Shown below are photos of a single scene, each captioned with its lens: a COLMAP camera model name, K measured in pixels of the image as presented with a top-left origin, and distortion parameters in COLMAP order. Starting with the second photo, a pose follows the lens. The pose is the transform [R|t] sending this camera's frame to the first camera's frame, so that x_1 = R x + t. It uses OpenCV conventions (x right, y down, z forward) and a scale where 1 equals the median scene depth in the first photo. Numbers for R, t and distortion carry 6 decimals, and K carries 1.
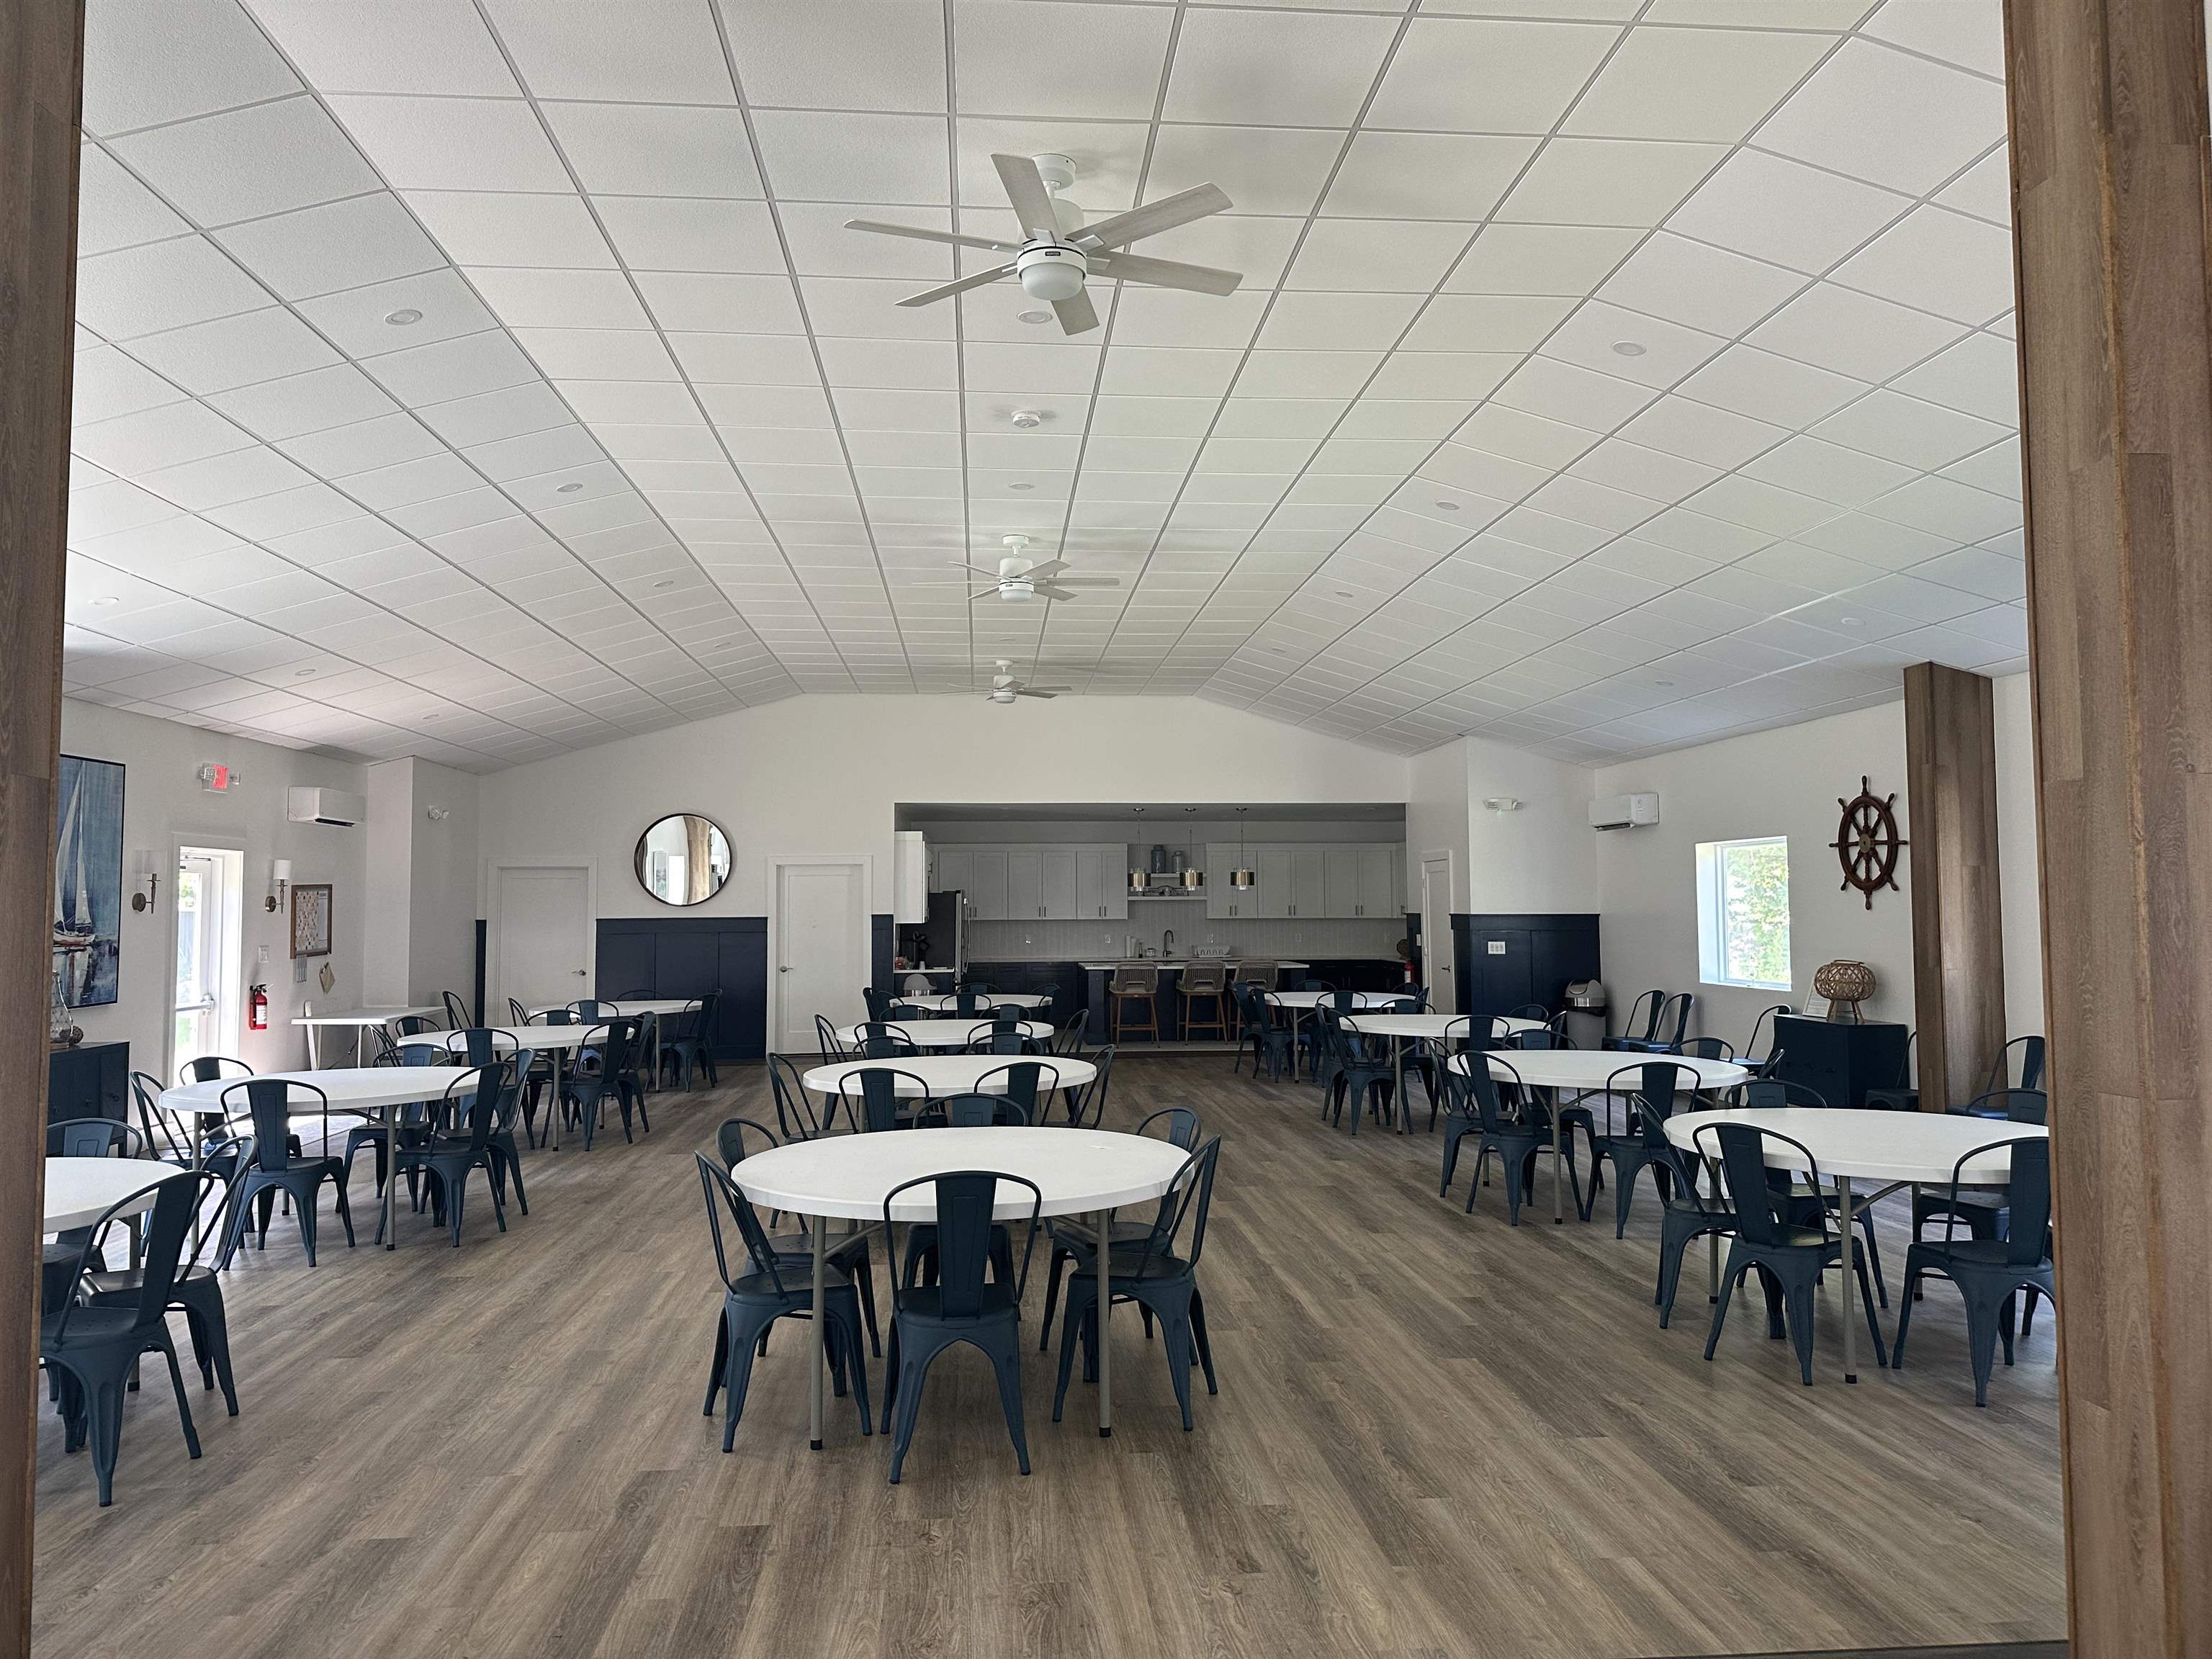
lens RADIAL K [[1521.5, 0, 1108.5], [0, 1521.5, 823.0], [0, 0, 1]] dist [0.114516, -0.136766]
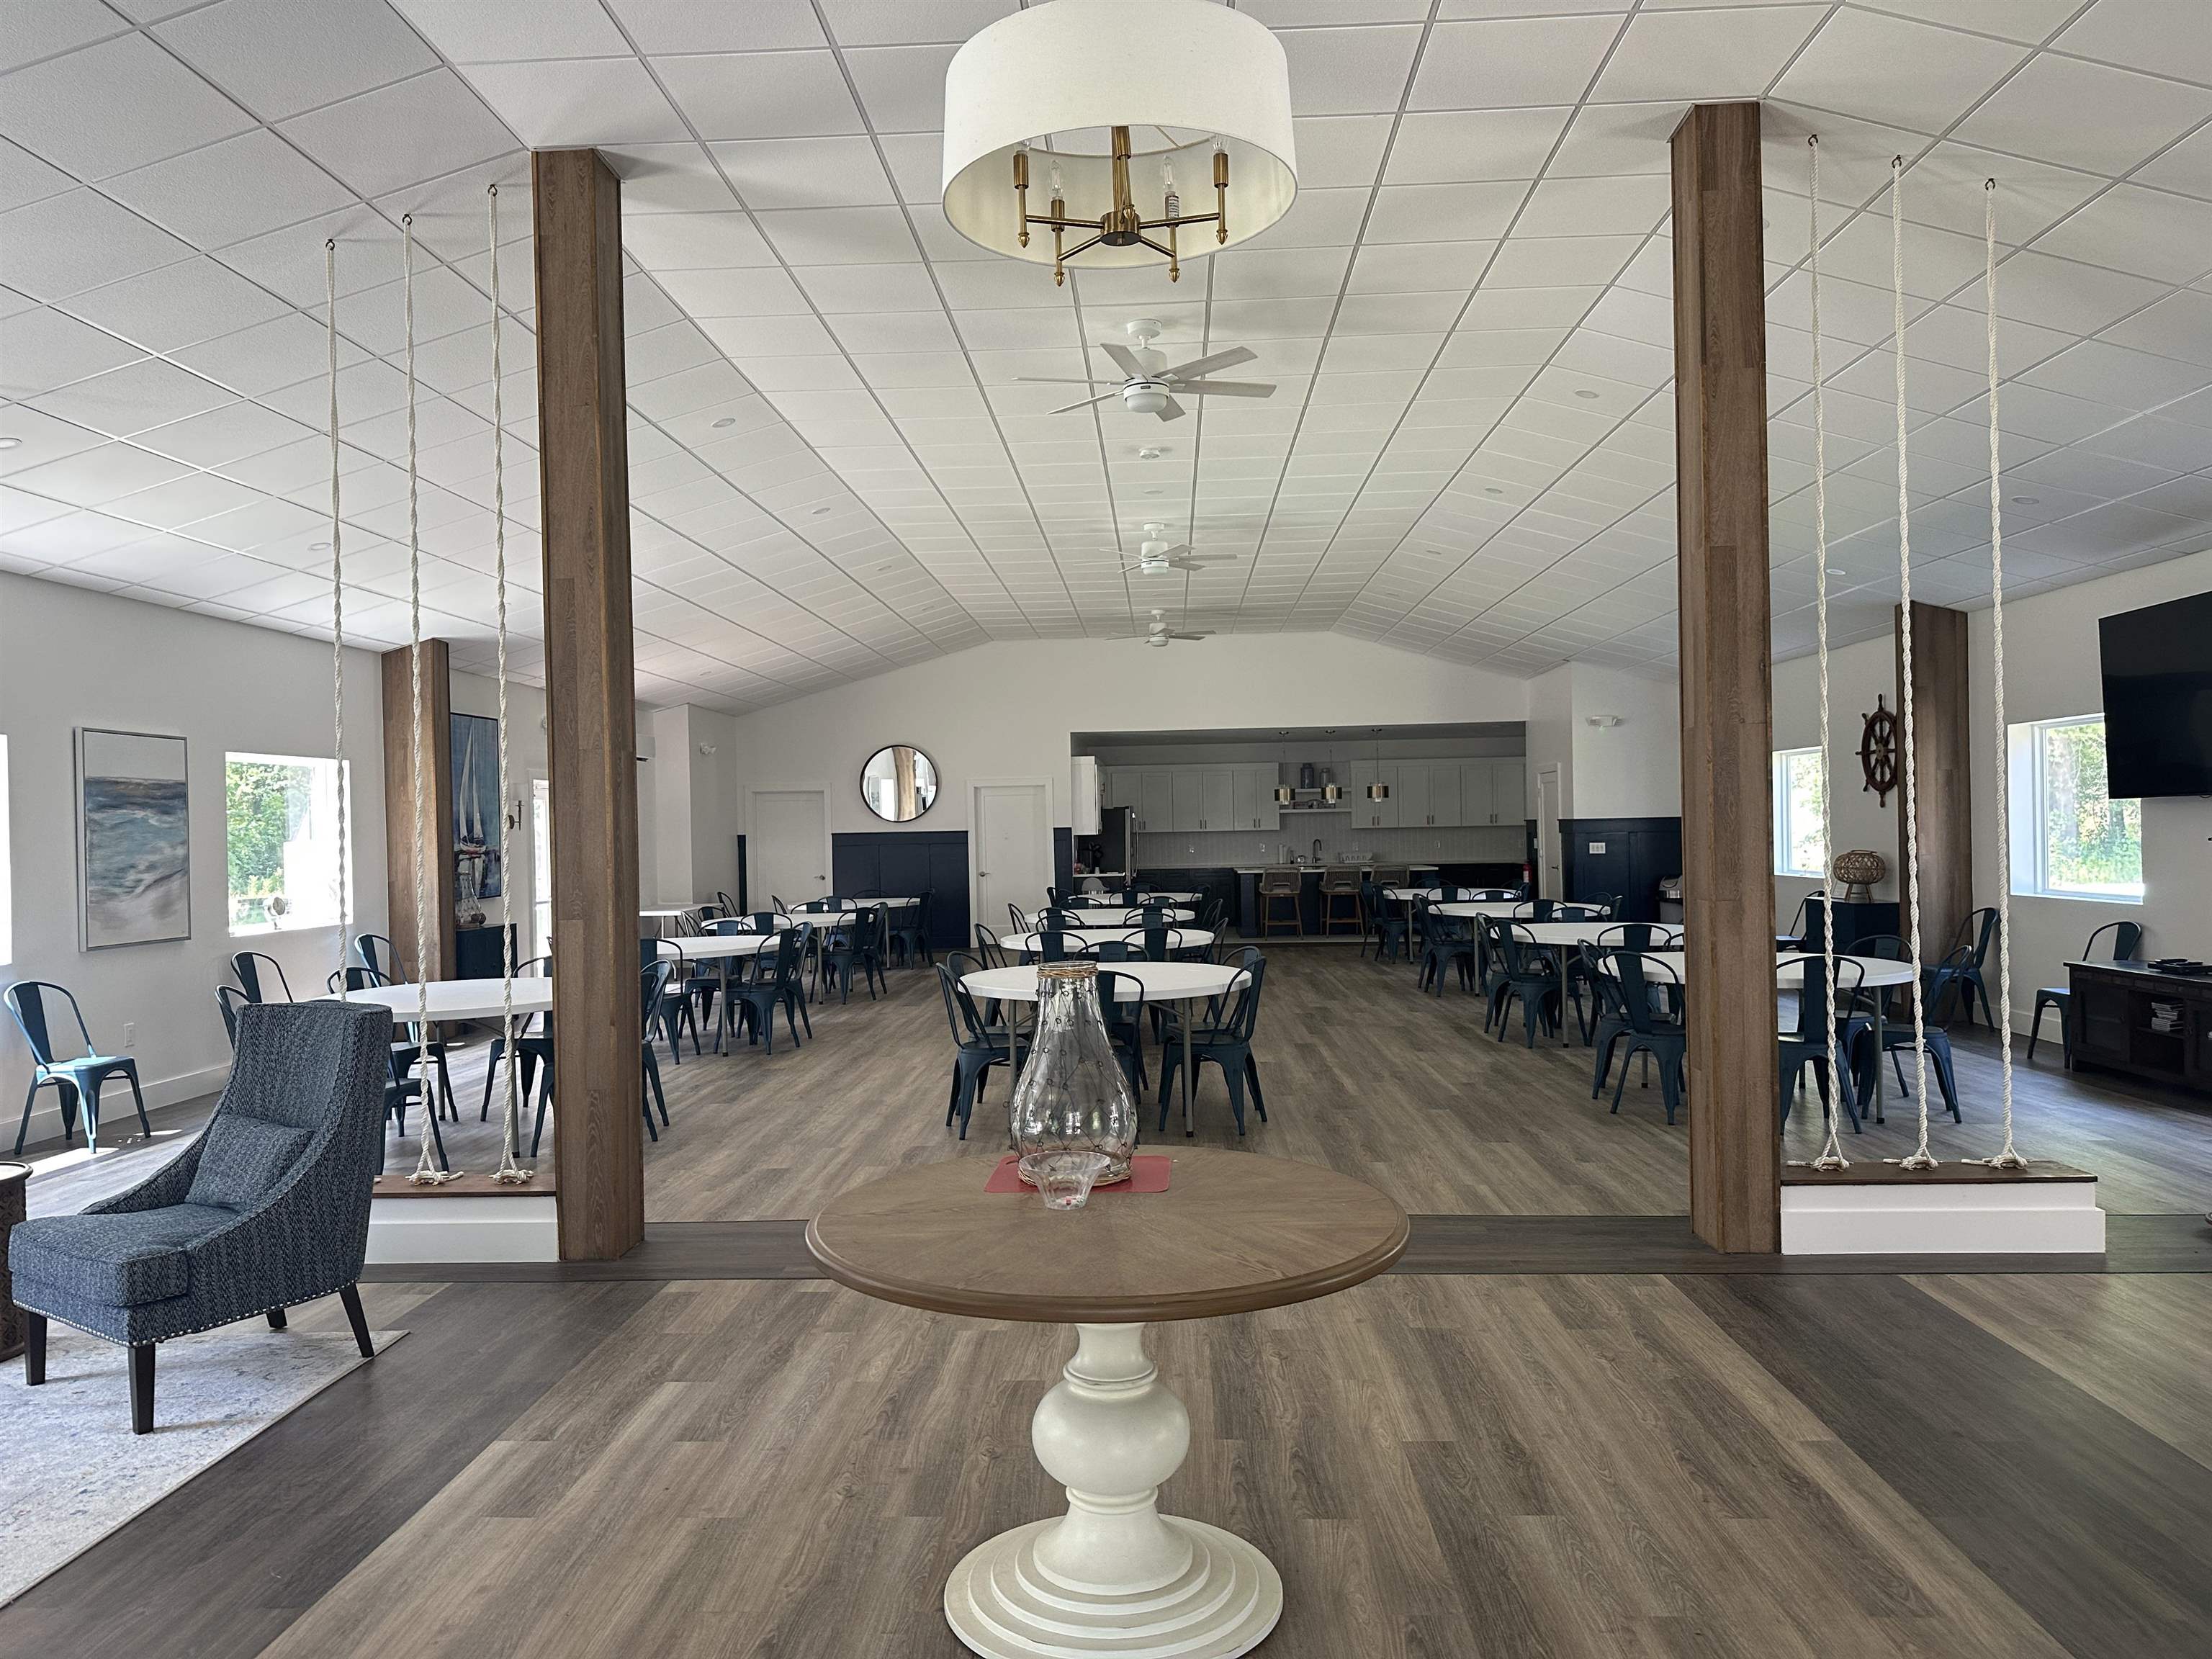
lens RADIAL K [[1521.5, 0, 1108.5], [0, 1521.5, 823.0], [0, 0, 1]] dist [0.114516, -0.136766]
pose [[0.992273, -0.014341, -0.123244, 0.051338], [0.020994, 0.998382, 0.052852, -0.007630], [0.122286, -0.055030, 0.990968, -0.257013]]
